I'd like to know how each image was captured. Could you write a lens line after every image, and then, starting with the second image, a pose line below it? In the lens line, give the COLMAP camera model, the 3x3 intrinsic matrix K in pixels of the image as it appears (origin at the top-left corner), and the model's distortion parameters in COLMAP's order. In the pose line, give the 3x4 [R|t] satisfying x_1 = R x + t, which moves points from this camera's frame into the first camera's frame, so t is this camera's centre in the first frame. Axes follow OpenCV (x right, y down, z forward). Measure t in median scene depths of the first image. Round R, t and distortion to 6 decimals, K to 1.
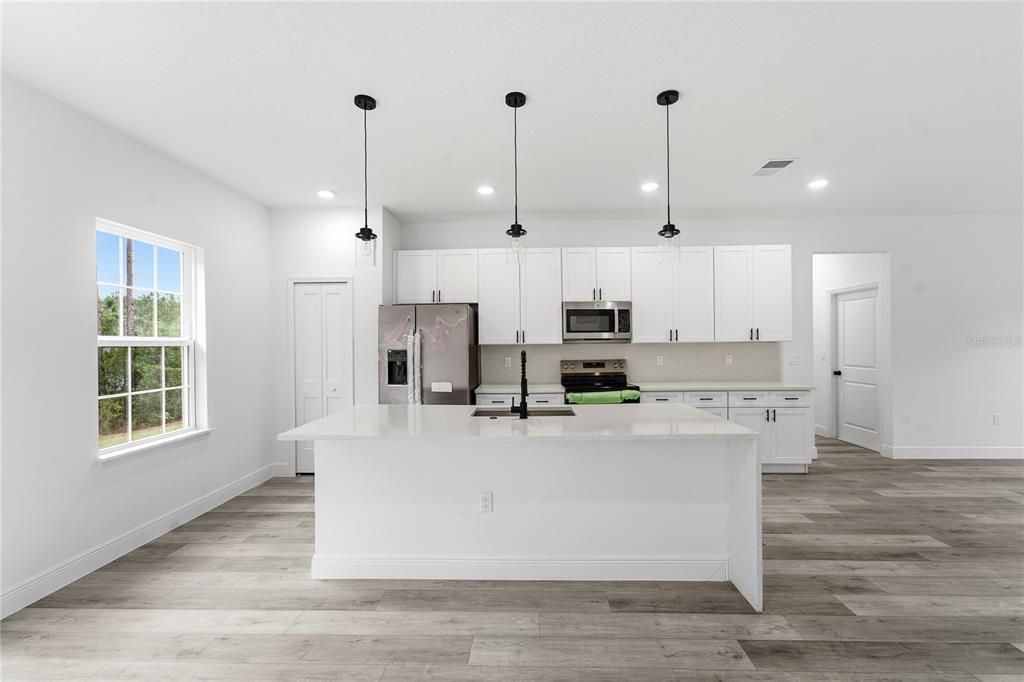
lens RADIAL K [[419.1, 0, 512.8], [0, 419.1, 343.9], [0, 0, 1]] dist [-0.012552, 0.005639]
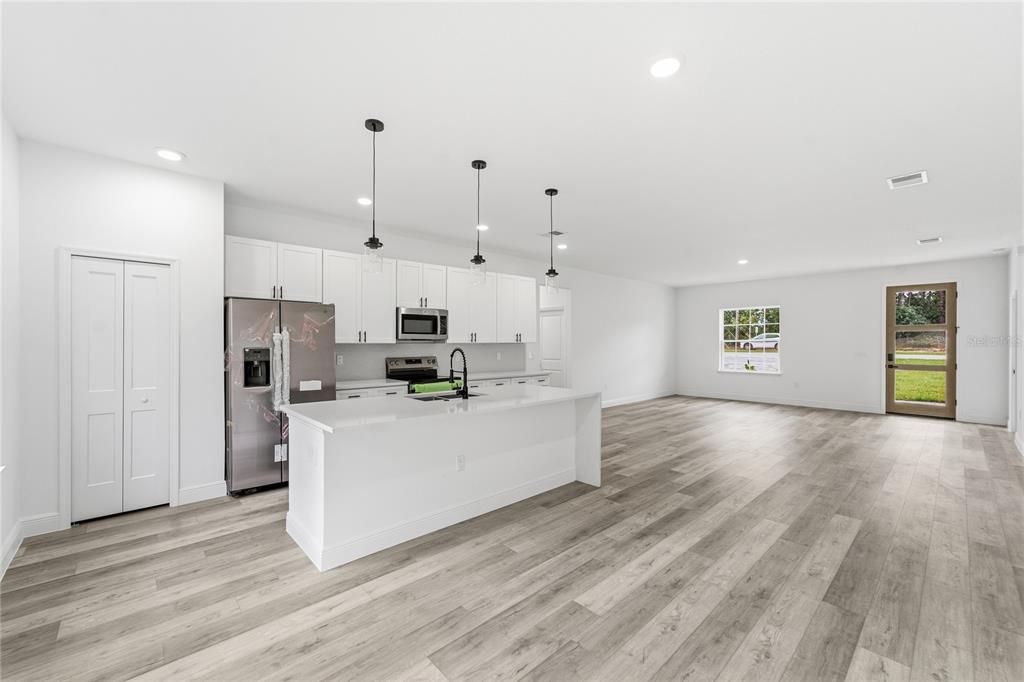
lens RADIAL K [[419.1, 0, 506.2], [0, 419.1, 343.3], [0, 0, 1]] dist [-0.012552, 0.005639]
pose [[0.715729, 0.006444, 0.698348, -0.594054], [-0.002536, 0.999975, -0.006629, 0.008435], [-0.698373, 0.002973, 0.715728, -0.028575]]
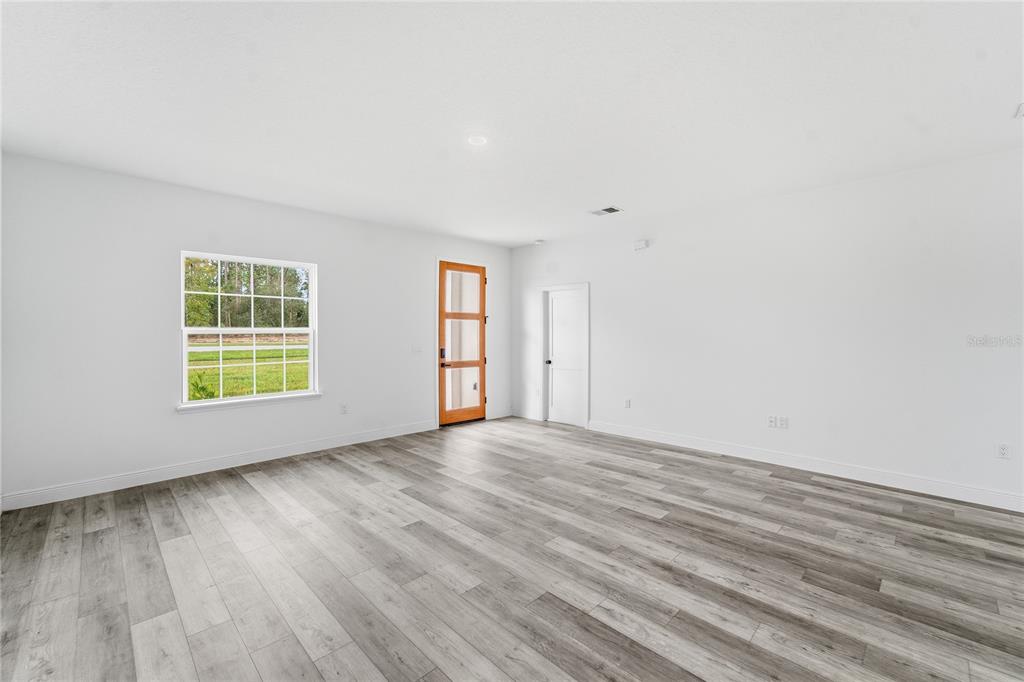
lens RADIAL K [[419.1, 0, 505.4], [0, 419.1, 340.2], [0, 0, 1]] dist [-0.012552, 0.005639]
pose [[-0.712746, -0.002082, 0.701420, 1.085598], [0.005011, 0.999955, 0.008060, -0.003840], [-0.701405, 0.009260, -0.712703, 1.211248]]
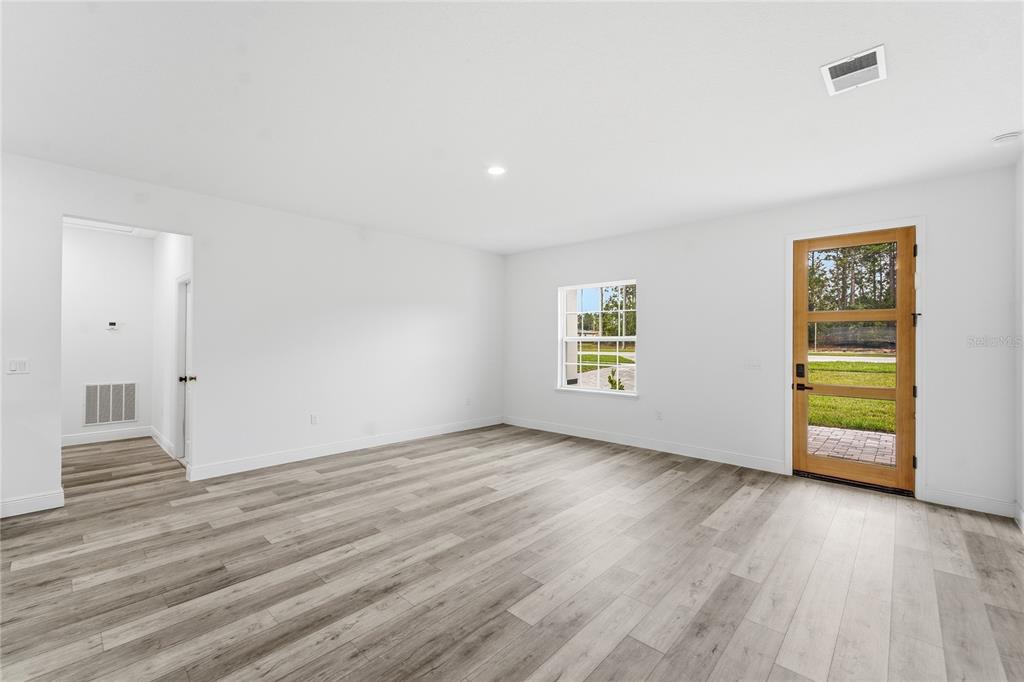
lens RADIAL K [[419.1, 0, 508.2], [0, 419.1, 336.0], [0, 0, 1]] dist [-0.012552, 0.005639]
pose [[0.670752, 0.019391, 0.741428, 1.010649], [-0.007770, 0.999787, -0.019118, -0.007922], [-0.741641, 0.007063, 0.670760, -0.053361]]
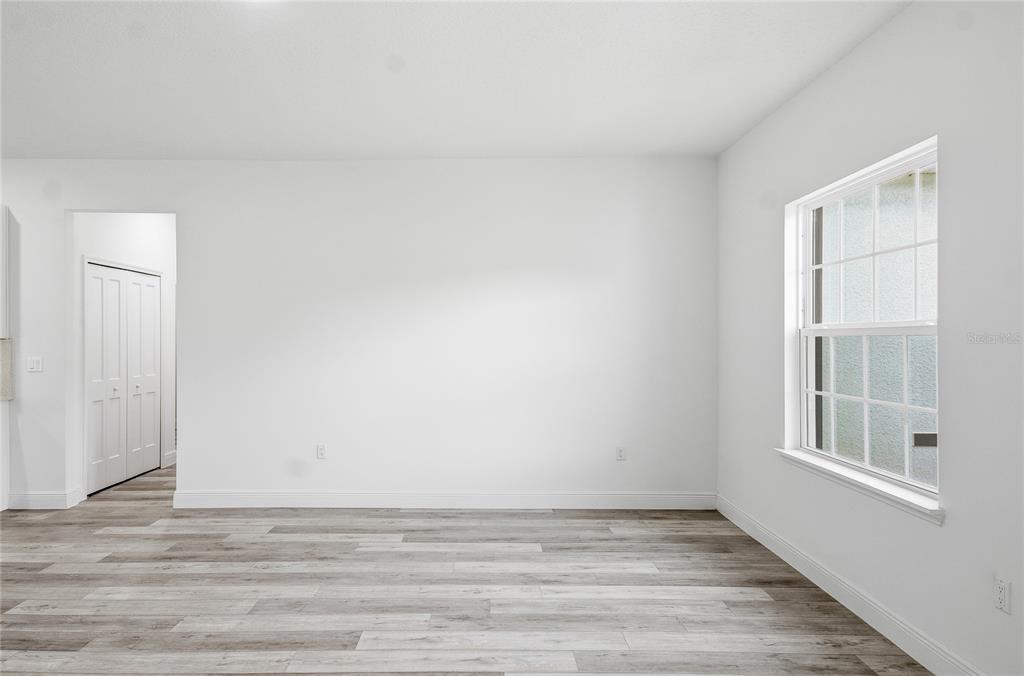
lens RADIAL K [[624.9, 0, 510.4], [0, 624.9, 345.2], [0, 0, 1]] dist [0.057867, -0.033354]
pose [[0.999450, 0.009661, 0.031713, 1.993919], [-0.010051, 0.999875, 0.012164, -0.016142], [-0.031591, -0.012476, 0.999423, -0.089521]]
